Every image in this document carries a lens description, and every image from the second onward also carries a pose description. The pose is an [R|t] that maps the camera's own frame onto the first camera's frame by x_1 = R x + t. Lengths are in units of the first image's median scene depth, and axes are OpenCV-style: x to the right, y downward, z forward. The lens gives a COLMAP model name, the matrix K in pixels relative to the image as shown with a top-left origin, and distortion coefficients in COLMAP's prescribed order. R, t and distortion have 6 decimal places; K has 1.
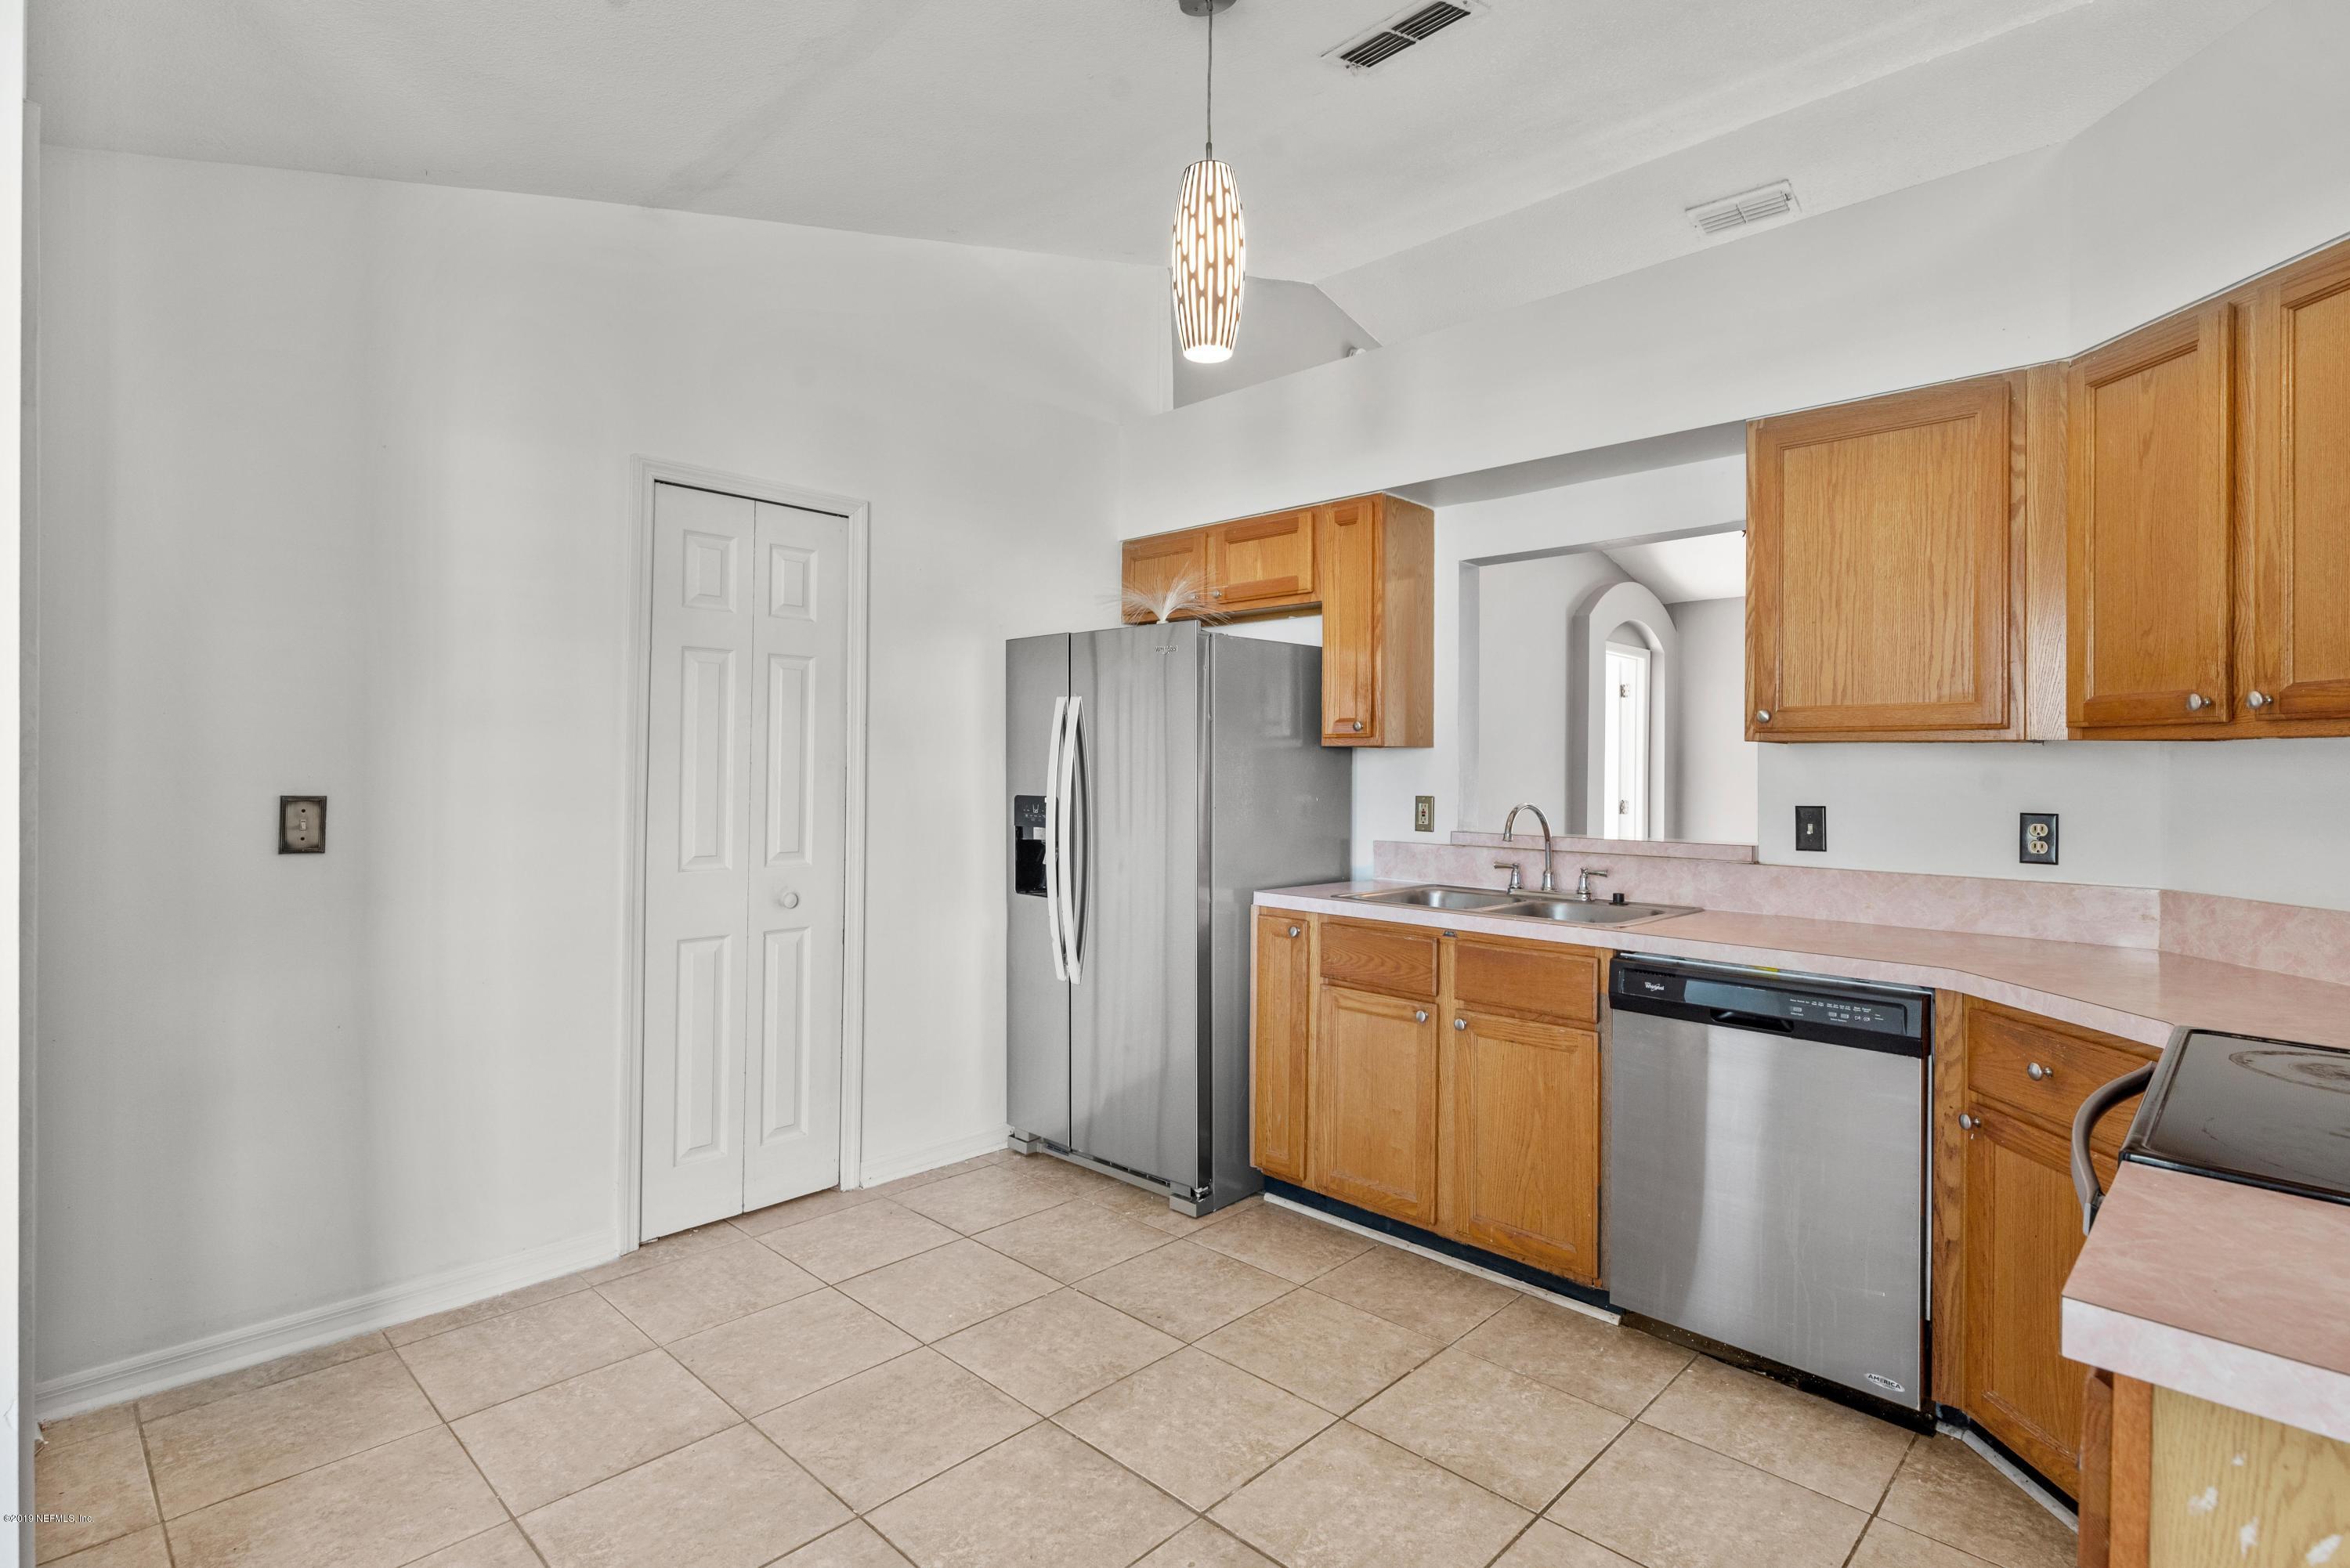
lens RADIAL K [[1155.6, 0, 1145.4], [0, 1155.6, 758.8], [0, 0, 1]] dist [0.005470, 0.000542]
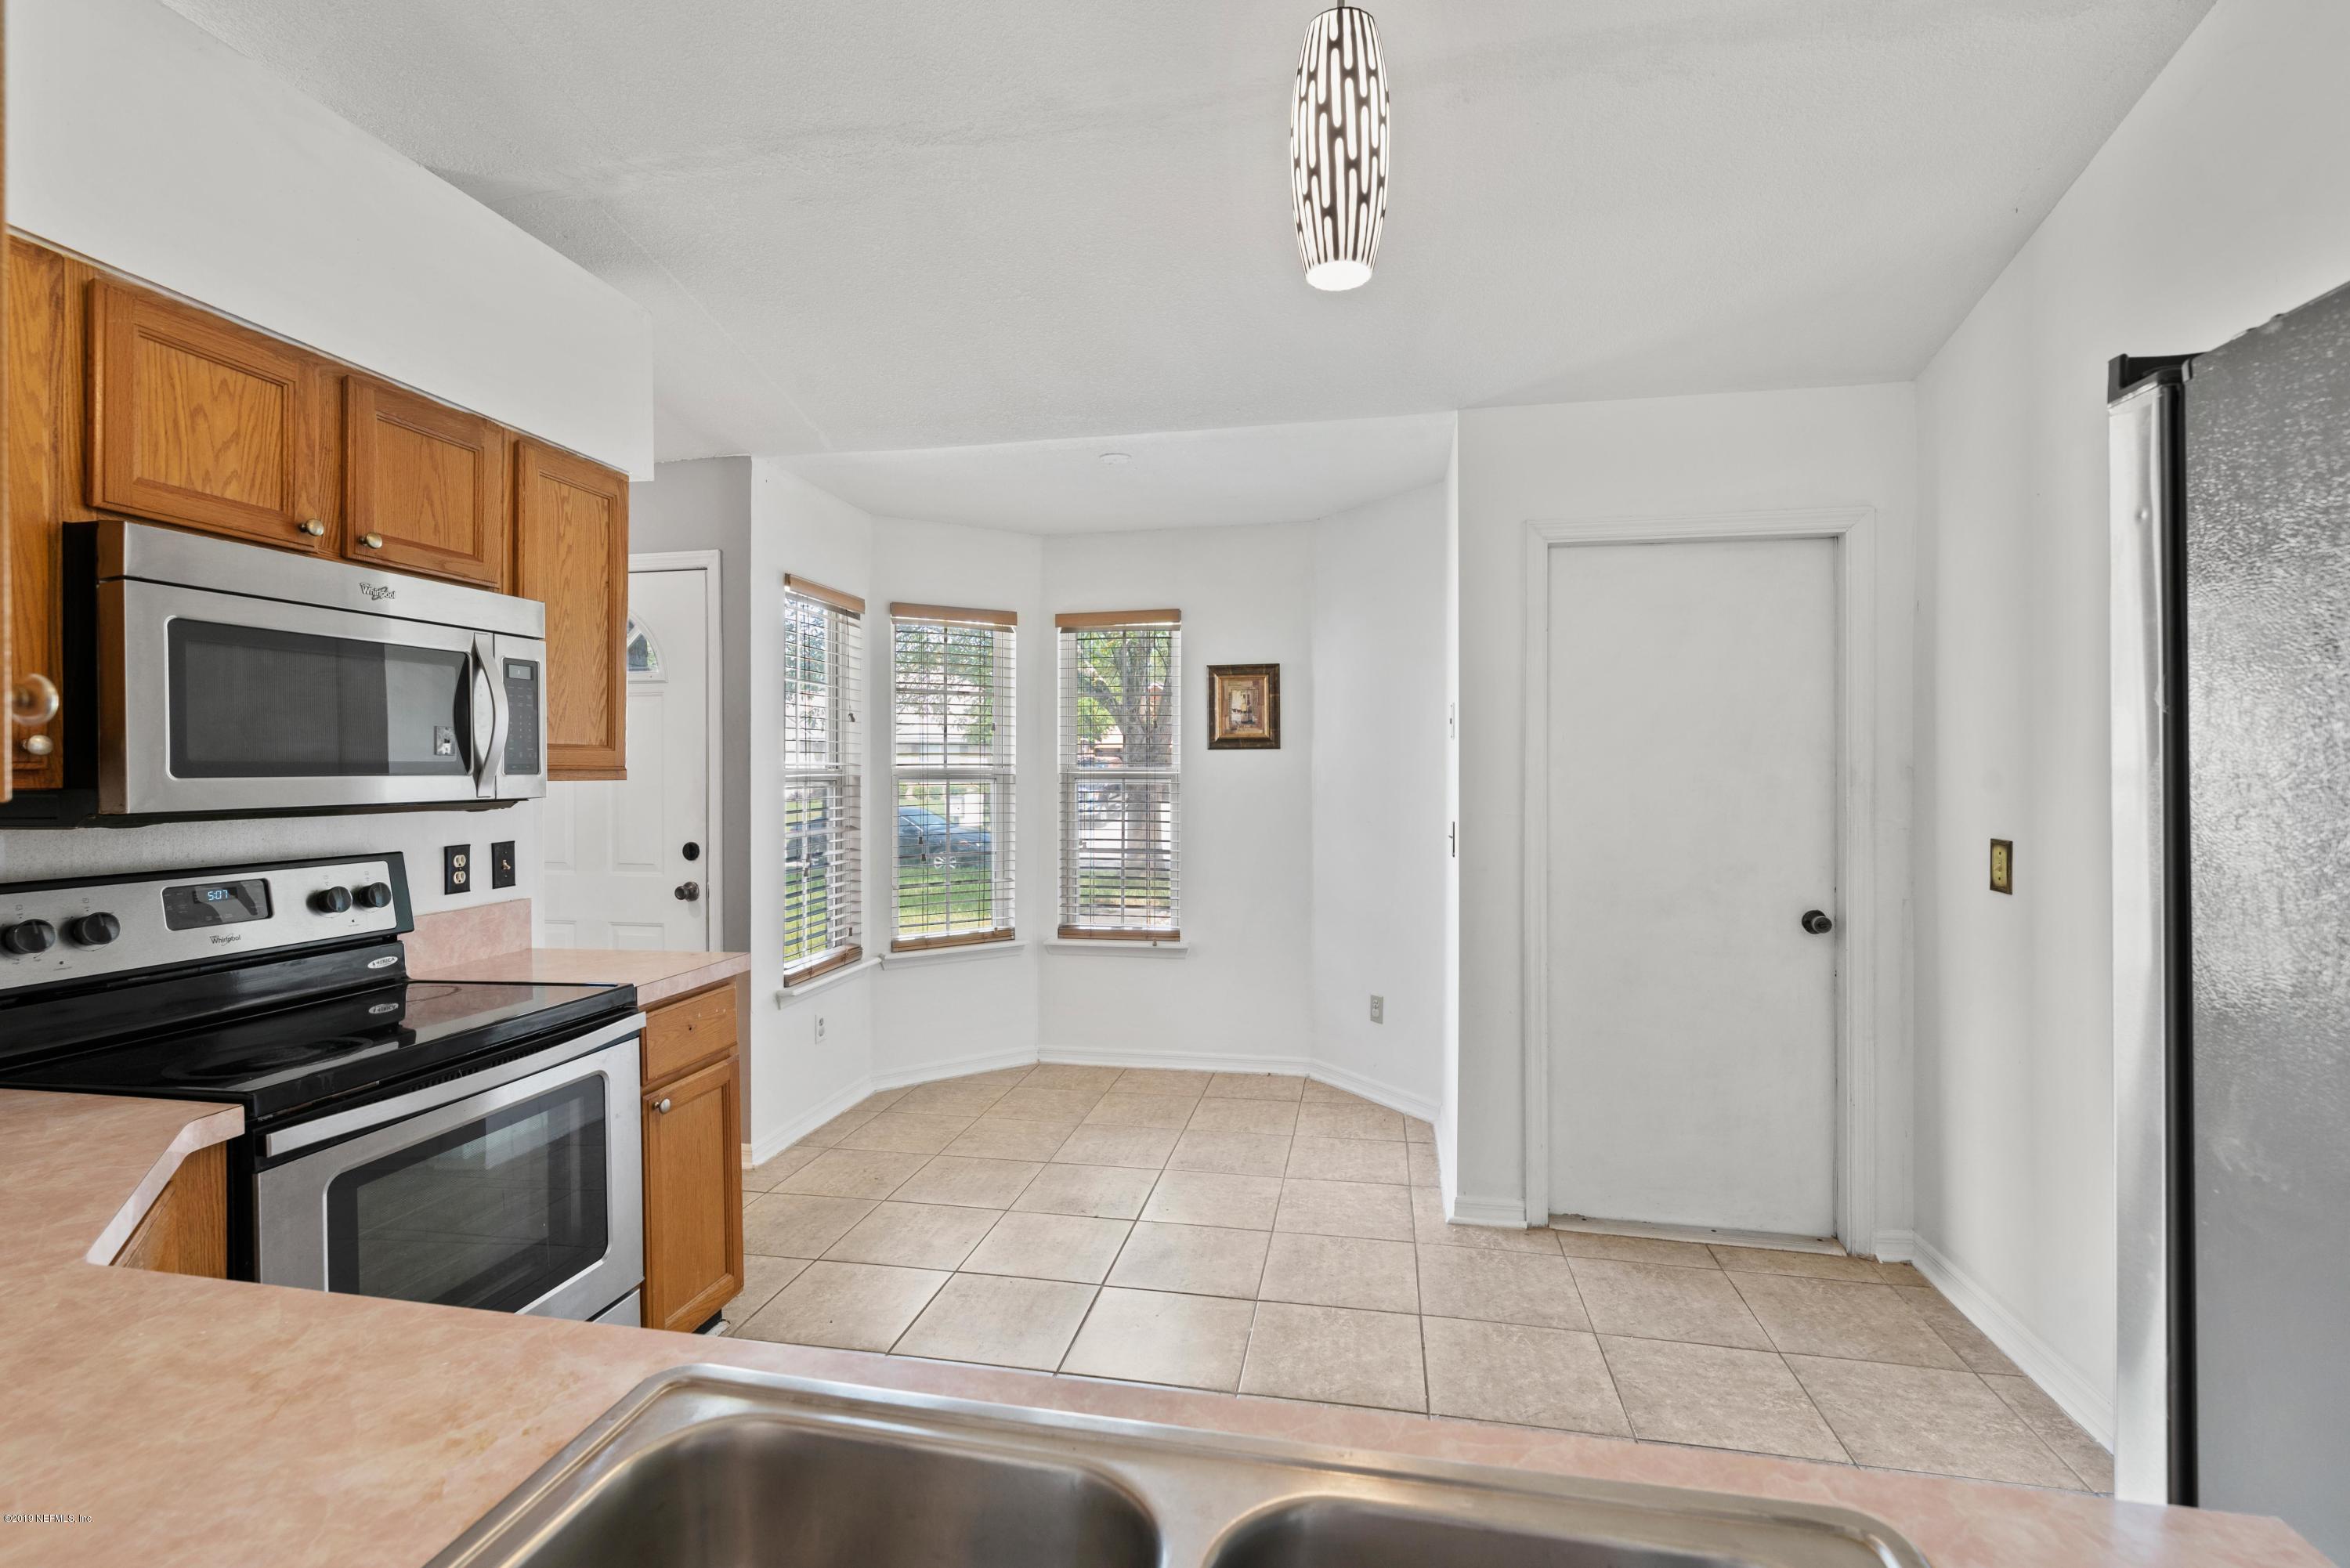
lens RADIAL K [[1048.1, 0, 1173.6], [0, 1048.1, 776.8], [0, 0, 1]] dist [0.002174, -0.000237]
pose [[-0.822365, -0.004389, -0.568944, 0.479083], [-0.002787, 0.999989, -0.003685, -0.021373], [0.568954, -0.001445, -0.822368, 1.356543]]
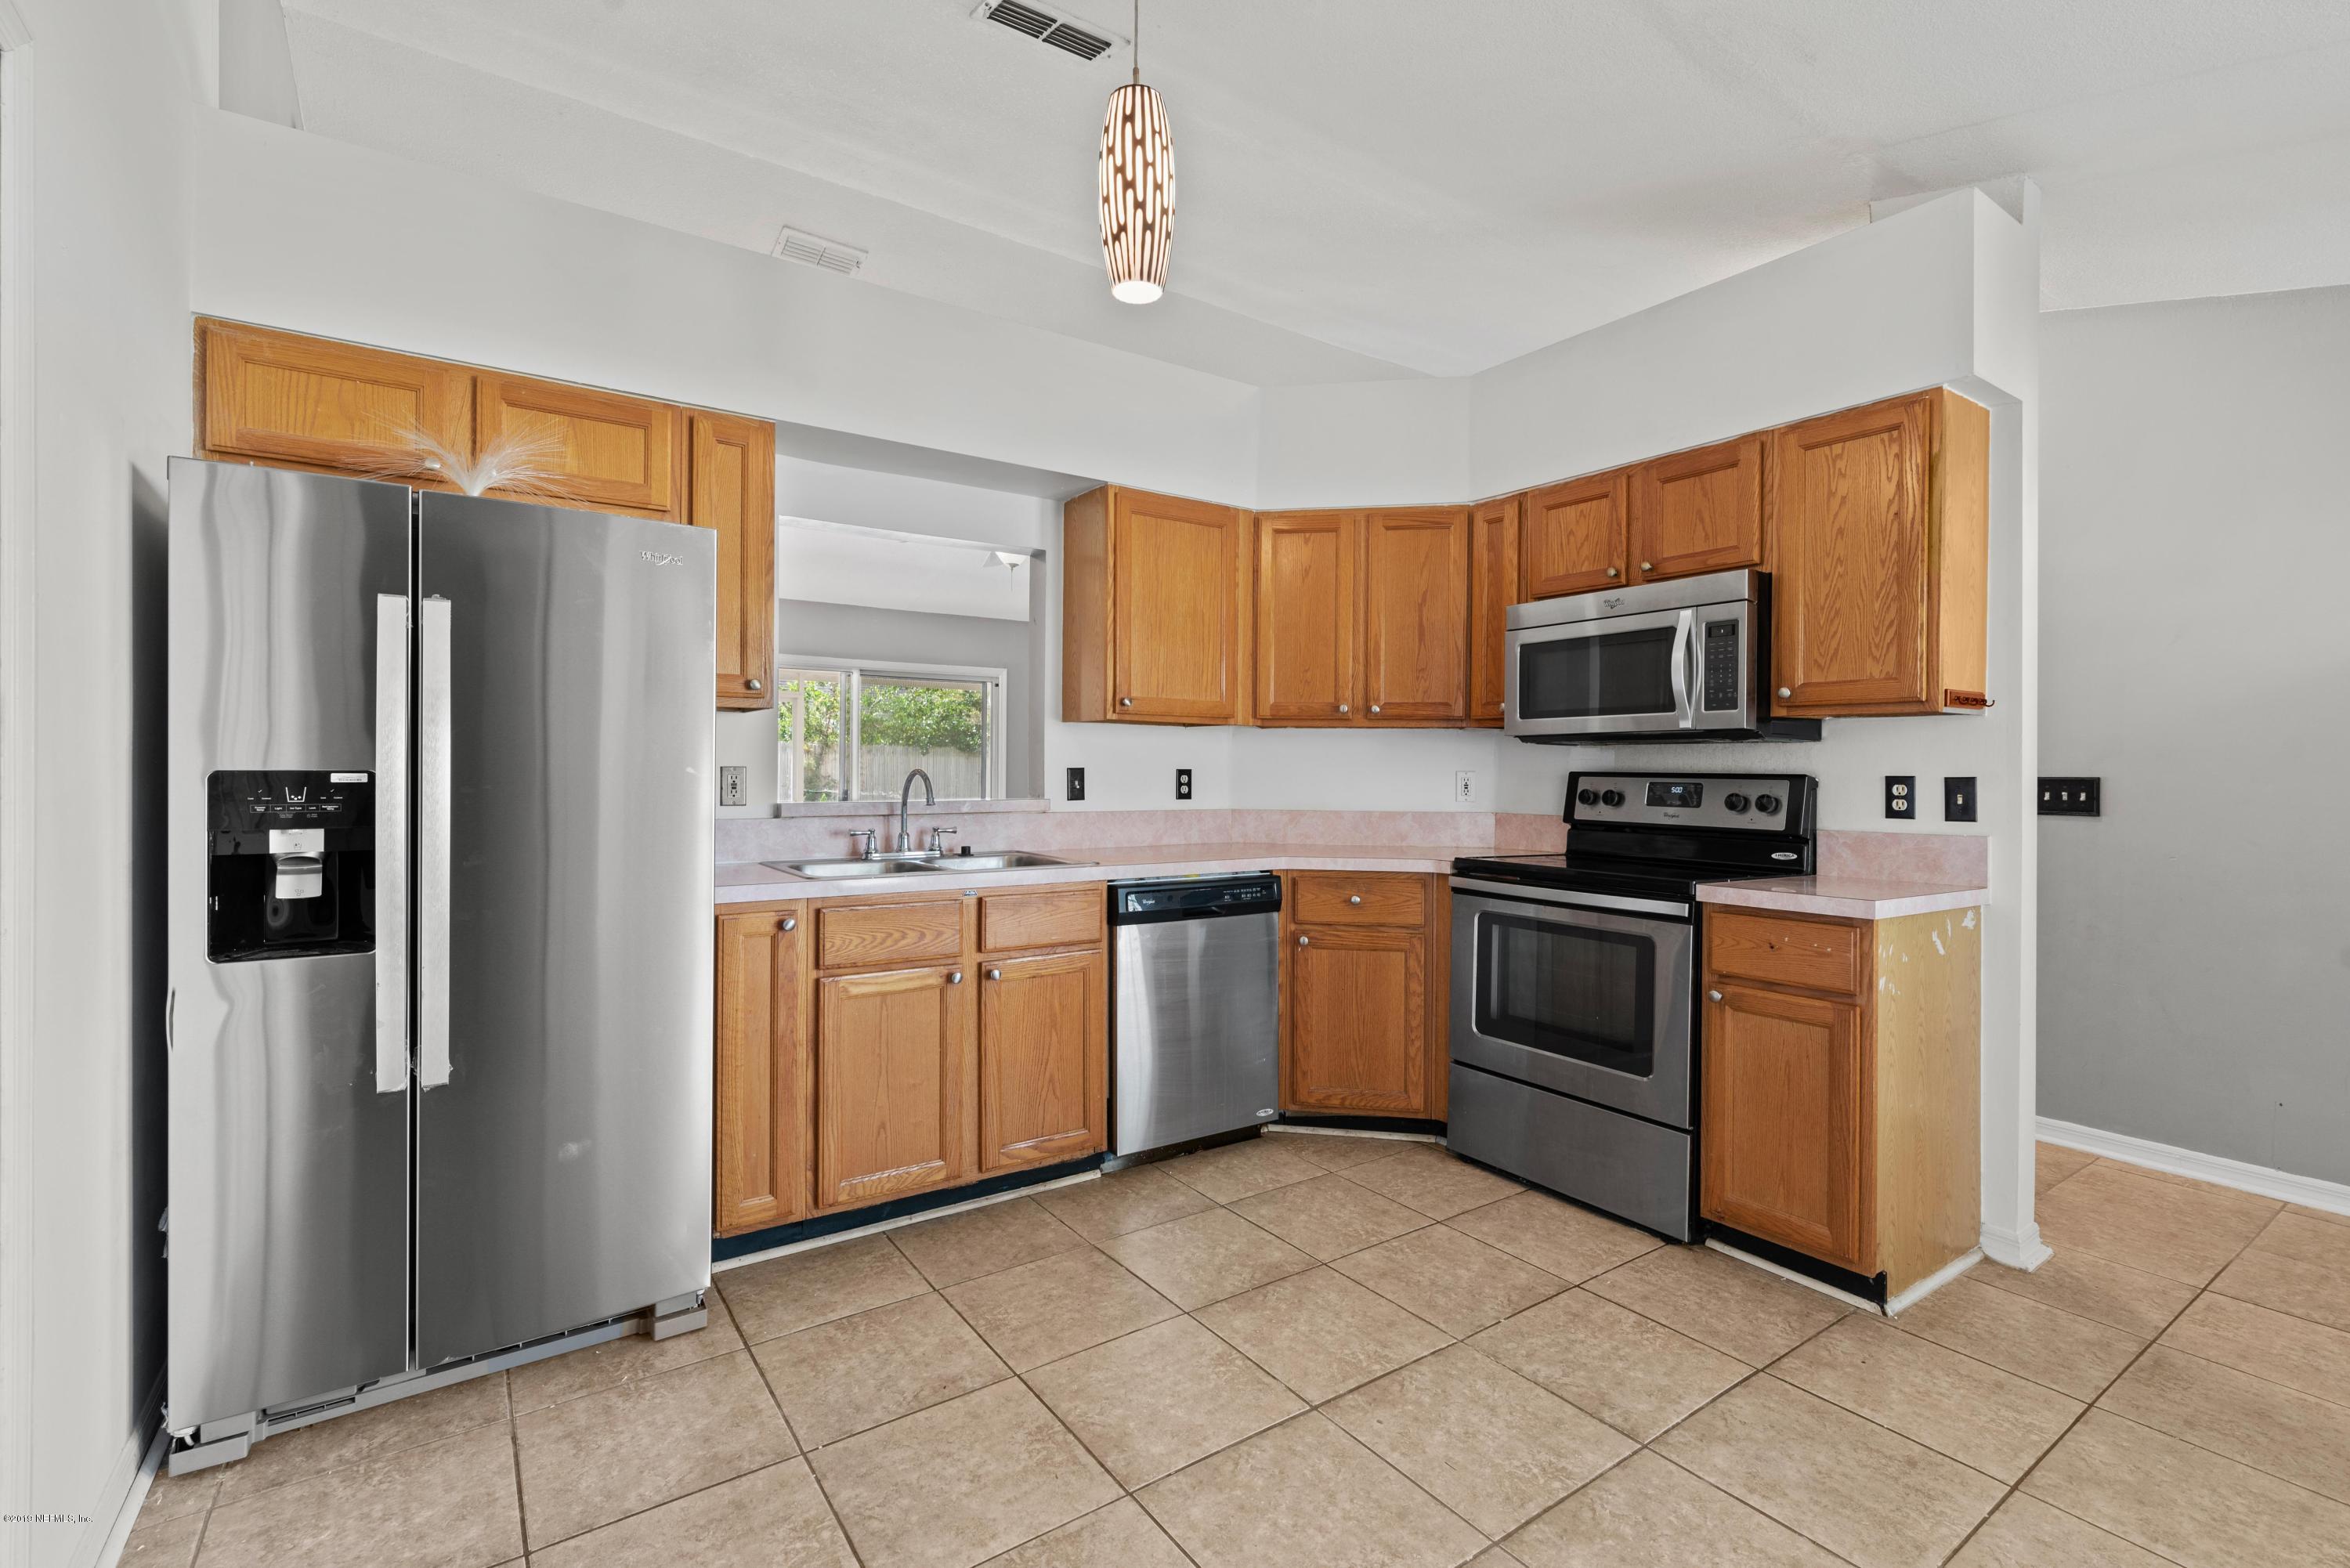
lens RADIAL K [[1072.4, 0, 1171.3], [0, 1072.4, 772.4], [0, 0, 1]] dist [0.001082, 0.000048]
pose [[0.165809, -0.011236, 0.986094, -0.742459], [-0.012154, 0.999836, 0.013436, 0.030482], [-0.986083, -0.014212, 0.165645, 0.746339]]
